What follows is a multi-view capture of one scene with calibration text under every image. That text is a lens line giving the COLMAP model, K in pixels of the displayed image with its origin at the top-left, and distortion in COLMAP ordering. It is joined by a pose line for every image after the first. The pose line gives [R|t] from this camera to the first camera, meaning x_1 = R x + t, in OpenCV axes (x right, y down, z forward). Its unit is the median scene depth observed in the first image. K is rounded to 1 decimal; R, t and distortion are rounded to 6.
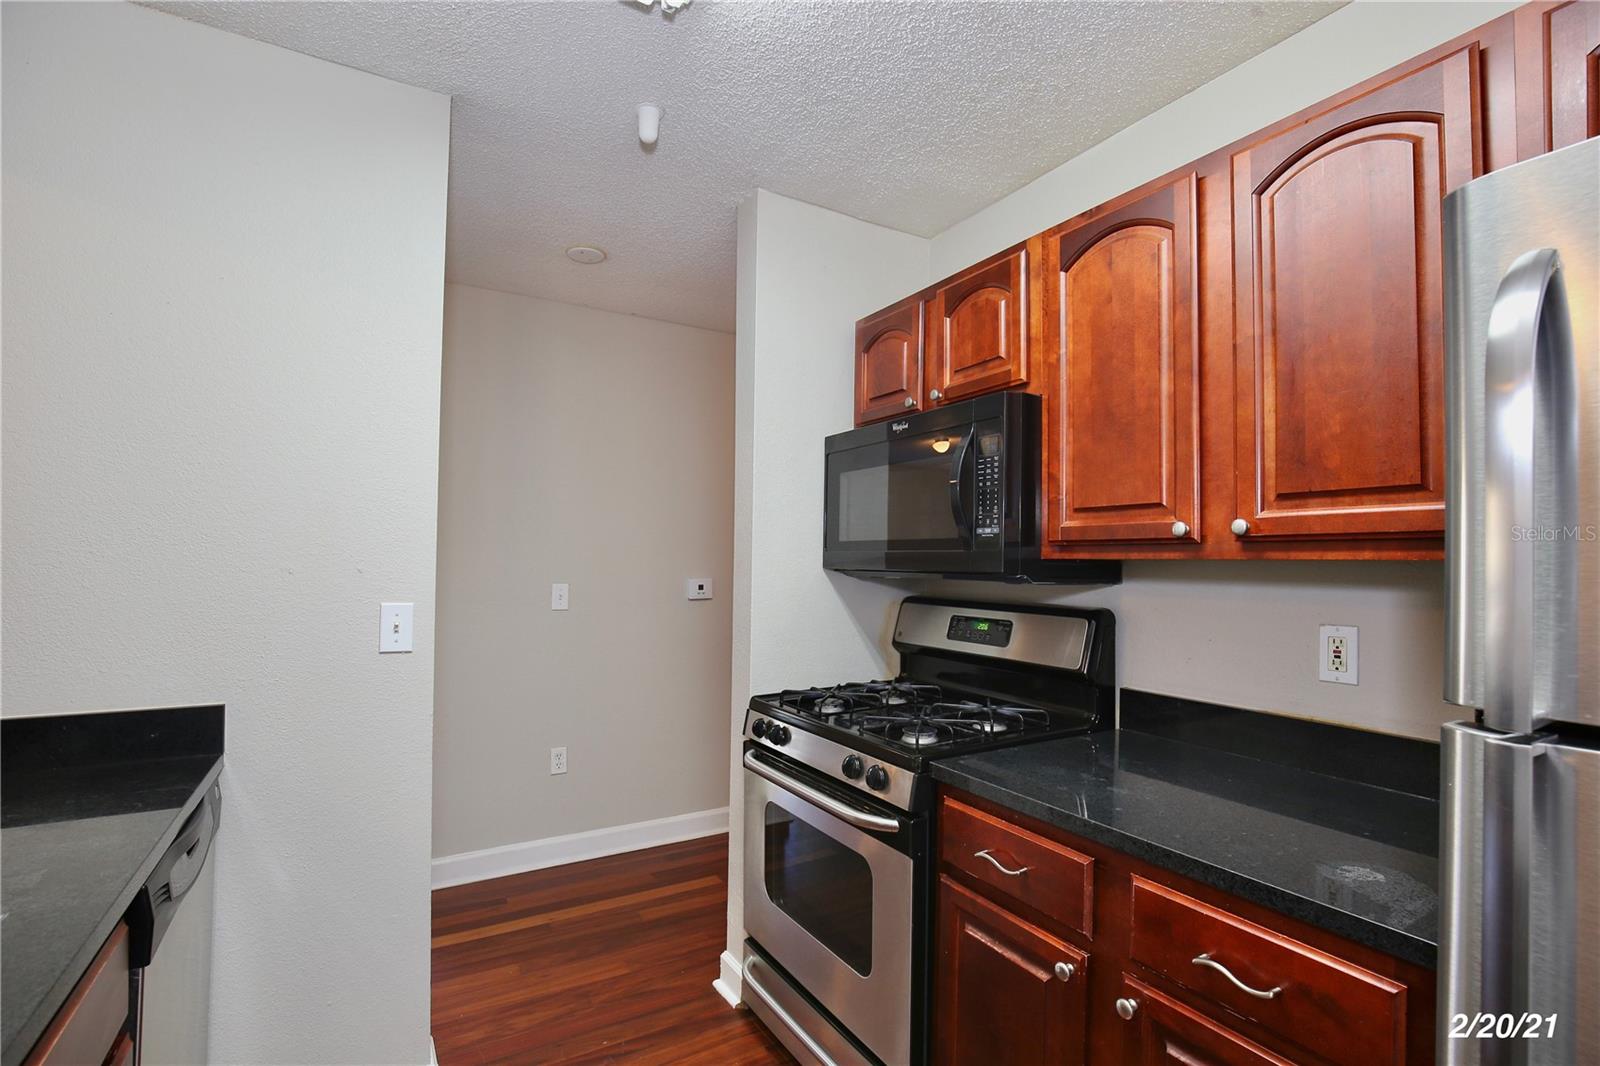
lens RADIAL K [[743.3, 0, 759.5], [0, 743.3, 532.9], [0, 0, 1]] dist [-0.027225, 0.004576]
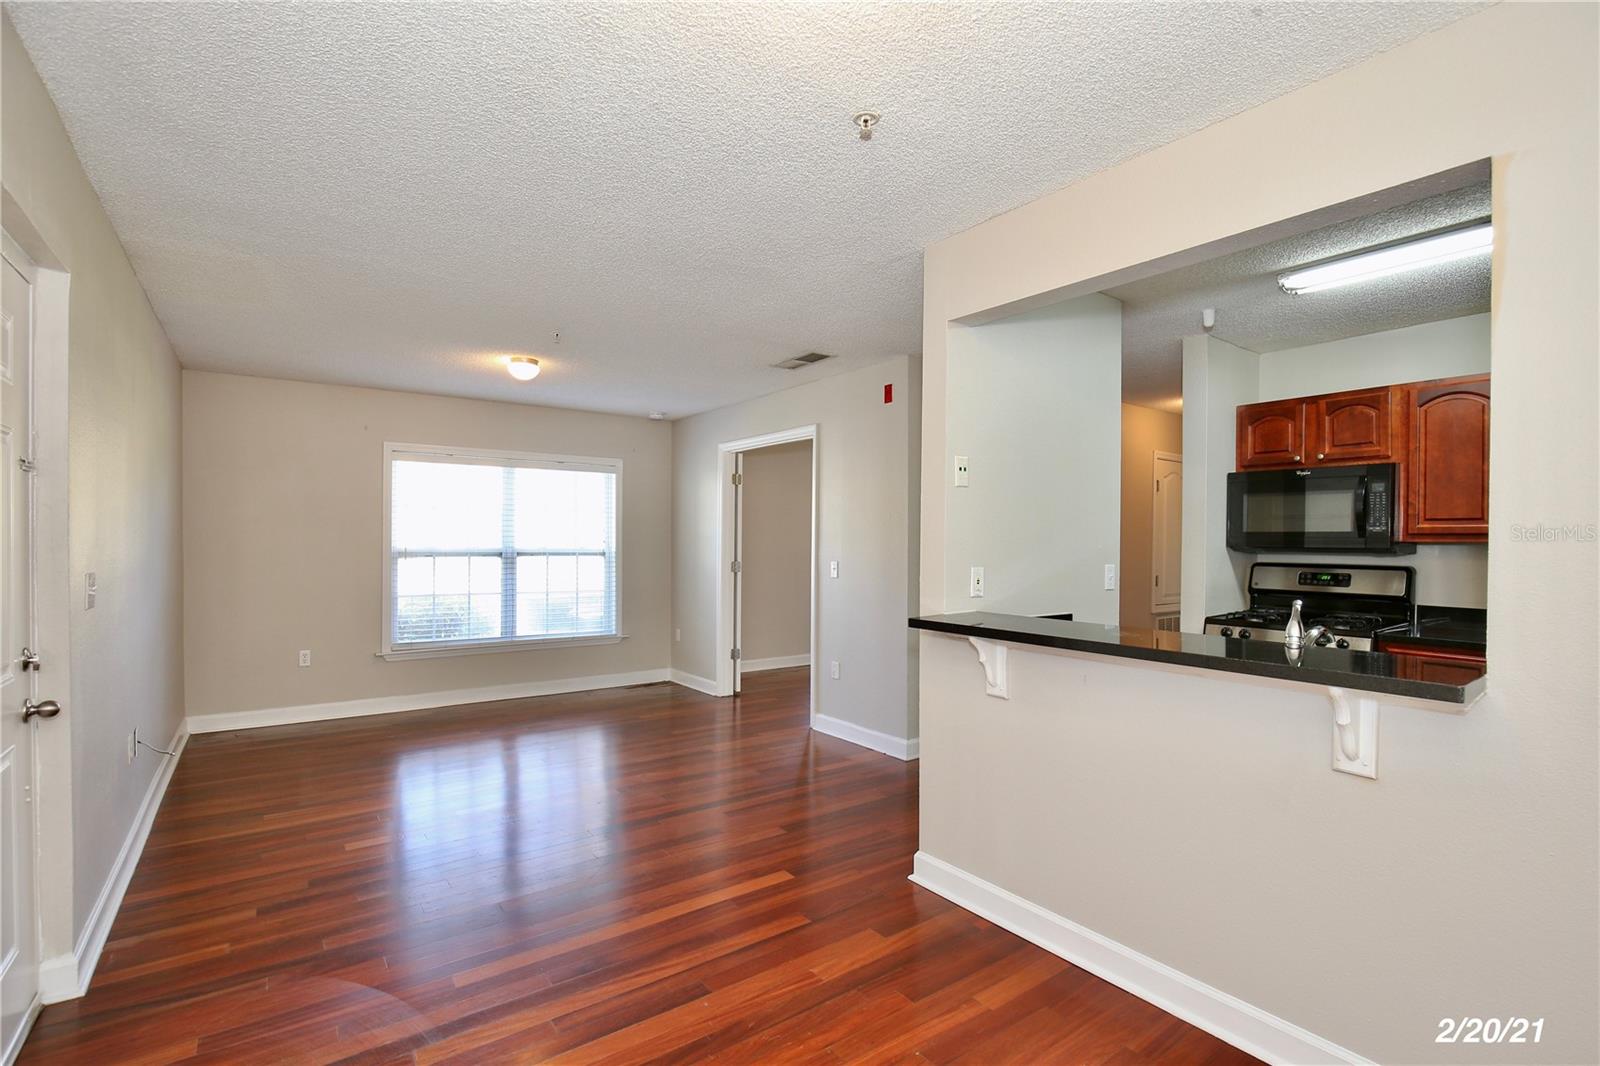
lens RADIAL K [[743.3, 0, 794.1], [0, 743.3, 534.2], [0, 0, 1]] dist [-0.027225, 0.004576]
pose [[0.994915, -0.001755, 0.100699, -1.319170], [-0.000994, 0.999628, 0.027240, -0.035294], [-0.100710, -0.027201, 0.994544, -0.763226]]
